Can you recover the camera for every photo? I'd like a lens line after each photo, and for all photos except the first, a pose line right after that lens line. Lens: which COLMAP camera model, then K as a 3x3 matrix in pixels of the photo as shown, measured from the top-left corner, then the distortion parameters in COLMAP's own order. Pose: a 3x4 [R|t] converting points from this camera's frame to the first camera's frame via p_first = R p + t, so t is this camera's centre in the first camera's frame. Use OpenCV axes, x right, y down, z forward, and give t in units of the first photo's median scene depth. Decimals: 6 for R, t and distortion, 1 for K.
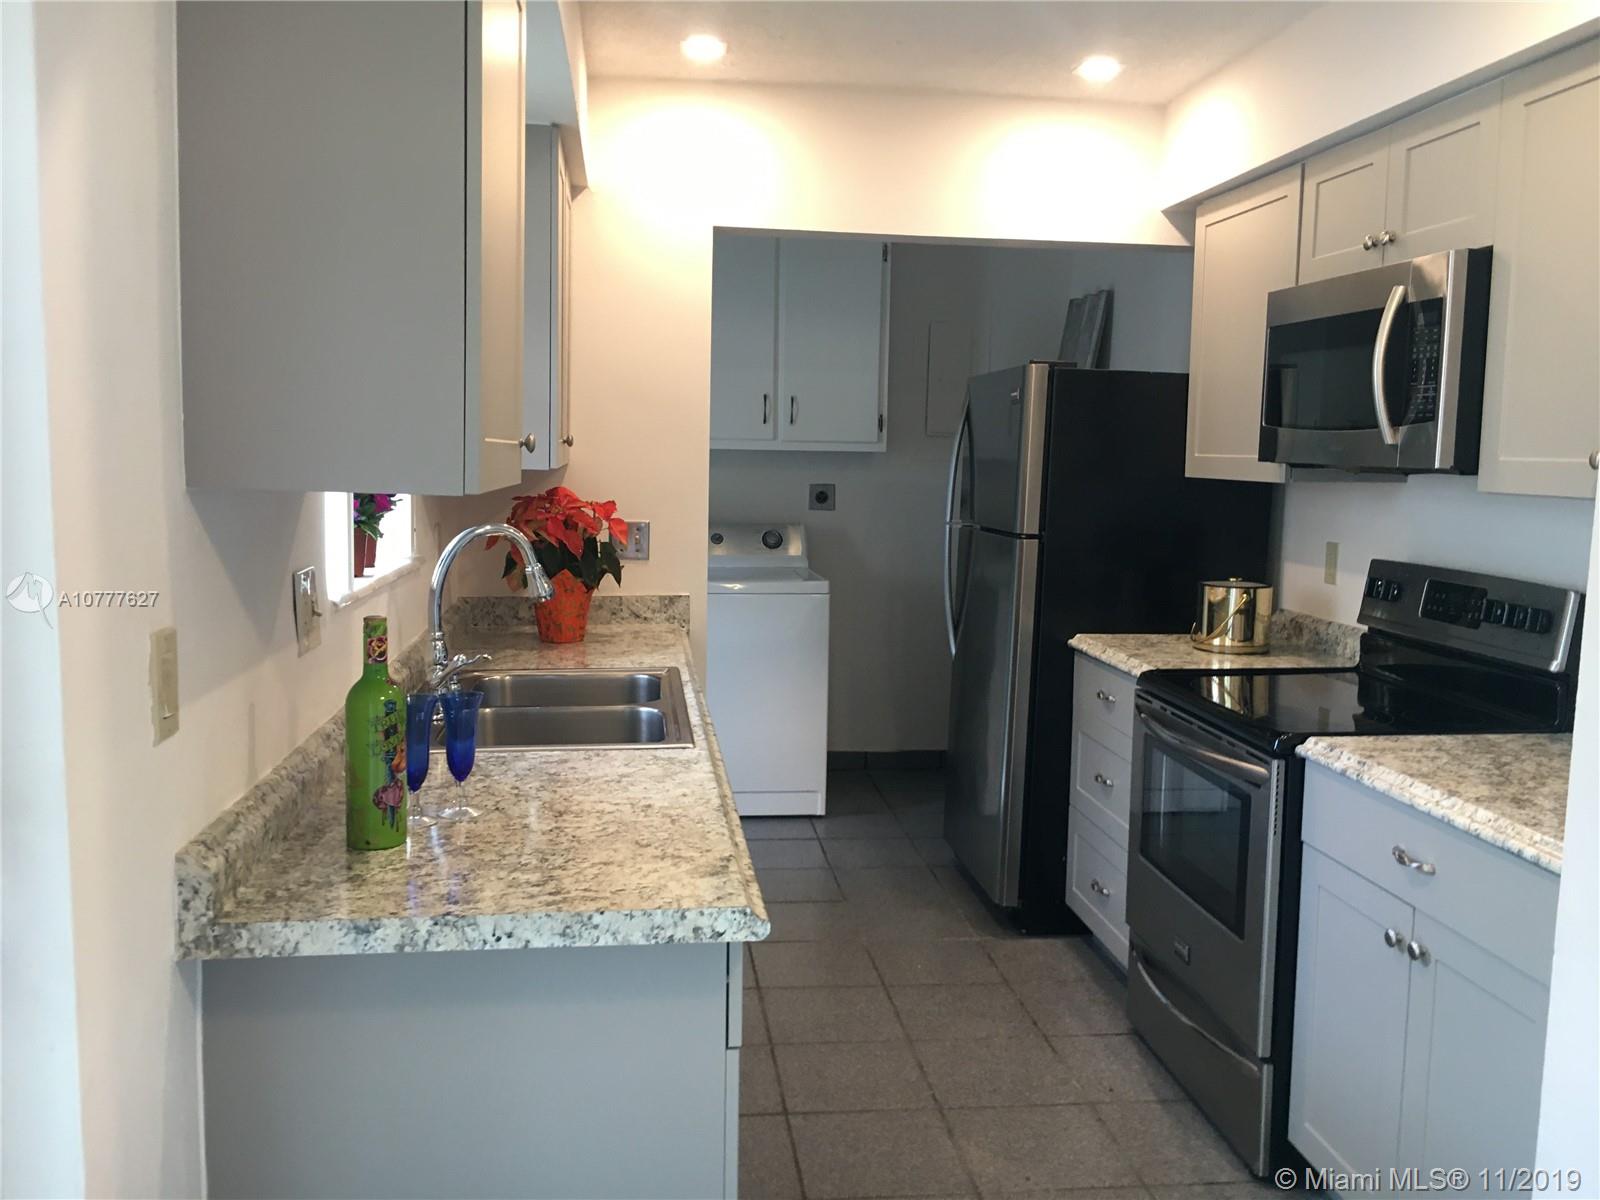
lens RADIAL K [[1370.0, 0, 802.5], [0, 1370.0, 597.7], [0, 0, 1]] dist [0.054565, -0.060926]
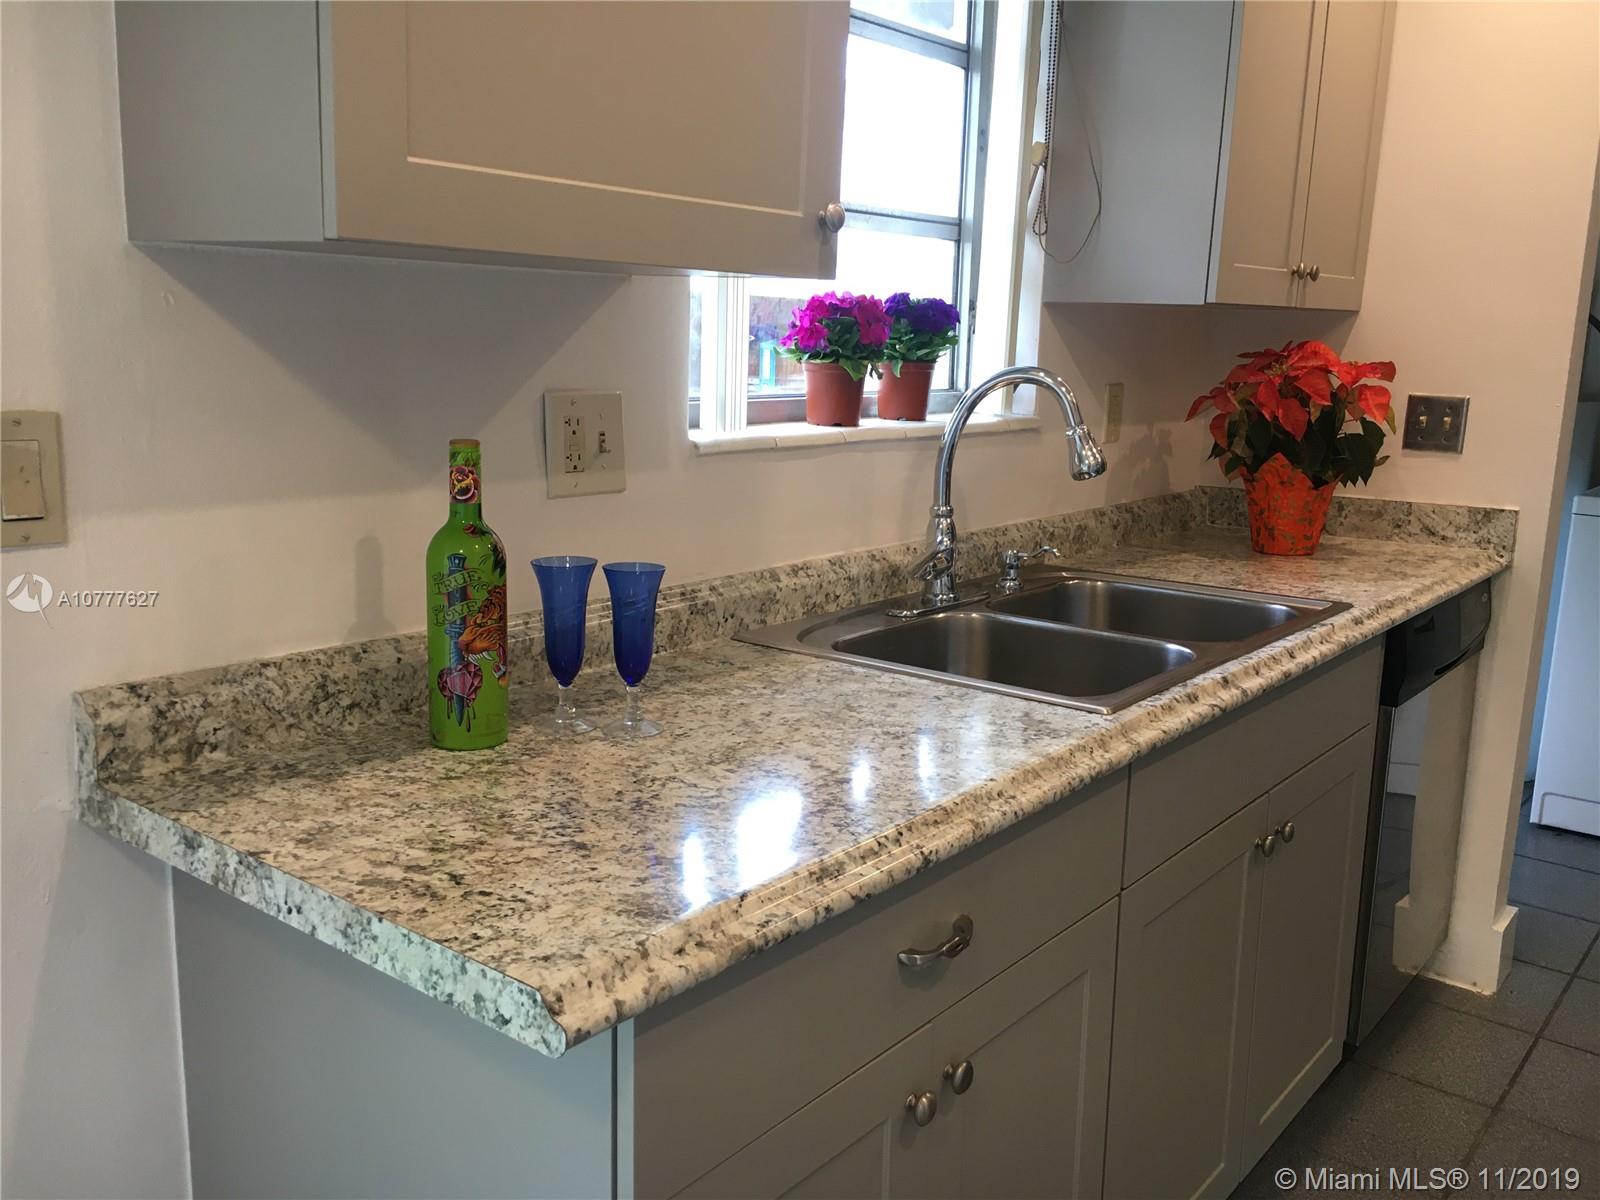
lens RADIAL K [[1370.0, 0, 799.1], [0, 1370.0, 600.3], [0, 0, 1]] dist [0.054565, -0.060926]
pose [[0.697819, 0.140290, -0.702401, 0.375860], [-0.091801, 0.990061, 0.106542, 0.004153], [0.710367, -0.009866, 0.703762, 0.659315]]
